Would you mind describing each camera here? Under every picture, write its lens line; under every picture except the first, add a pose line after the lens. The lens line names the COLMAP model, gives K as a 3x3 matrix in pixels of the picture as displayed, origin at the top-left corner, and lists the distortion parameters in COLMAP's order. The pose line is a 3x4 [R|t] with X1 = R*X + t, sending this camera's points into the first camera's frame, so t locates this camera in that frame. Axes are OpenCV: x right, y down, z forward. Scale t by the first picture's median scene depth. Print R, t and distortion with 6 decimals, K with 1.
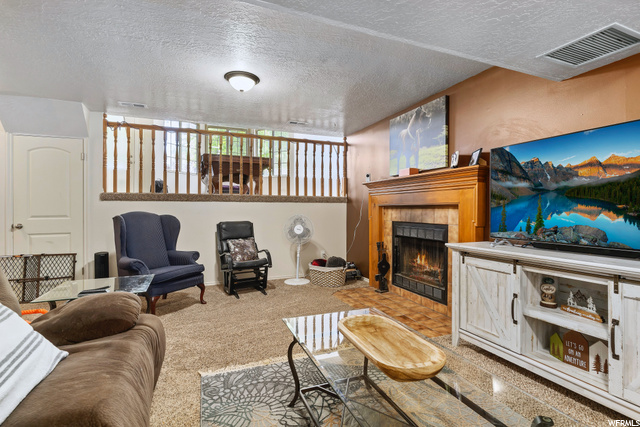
lens RADIAL K [[311.0, 0, 316.0], [0, 311.0, 209.3], [0, 0, 1]] dist [0.000681, 0.000055]
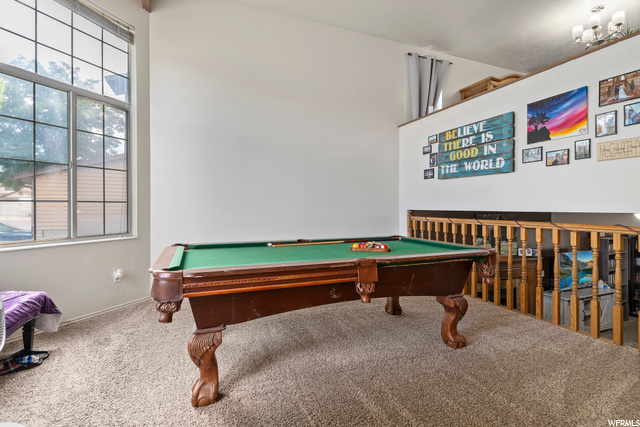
lens RADIAL K [[311.0, 0, 316.0], [0, 311.0, 209.3], [0, 0, 1]] dist [0.000681, 0.000055]
pose [[0.021055, -0.005251, 0.999765, -2.063486], [0.003194, 0.999981, 0.005185, -0.603784], [-0.999773, 0.003084, 0.021072, 3.154028]]
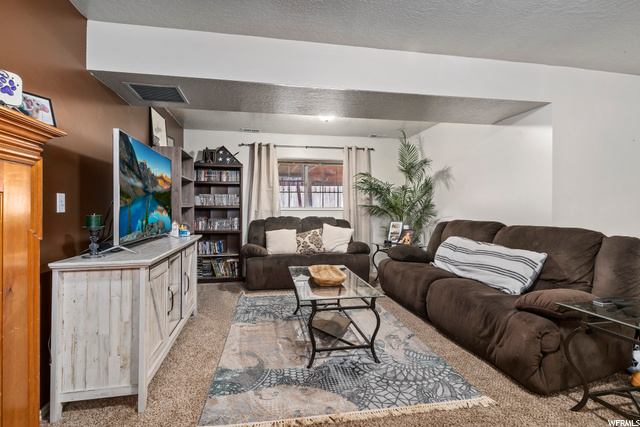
lens RADIAL K [[311.0, 0, 316.0], [0, 311.0, 209.3], [0, 0, 1]] dist [0.000681, 0.000055]
pose [[-0.981593, 0.004044, 0.190944, -0.063579], [0.003607, 0.999990, -0.002635, 0.006679], [-0.190953, -0.001898, -0.981597, 1.885861]]
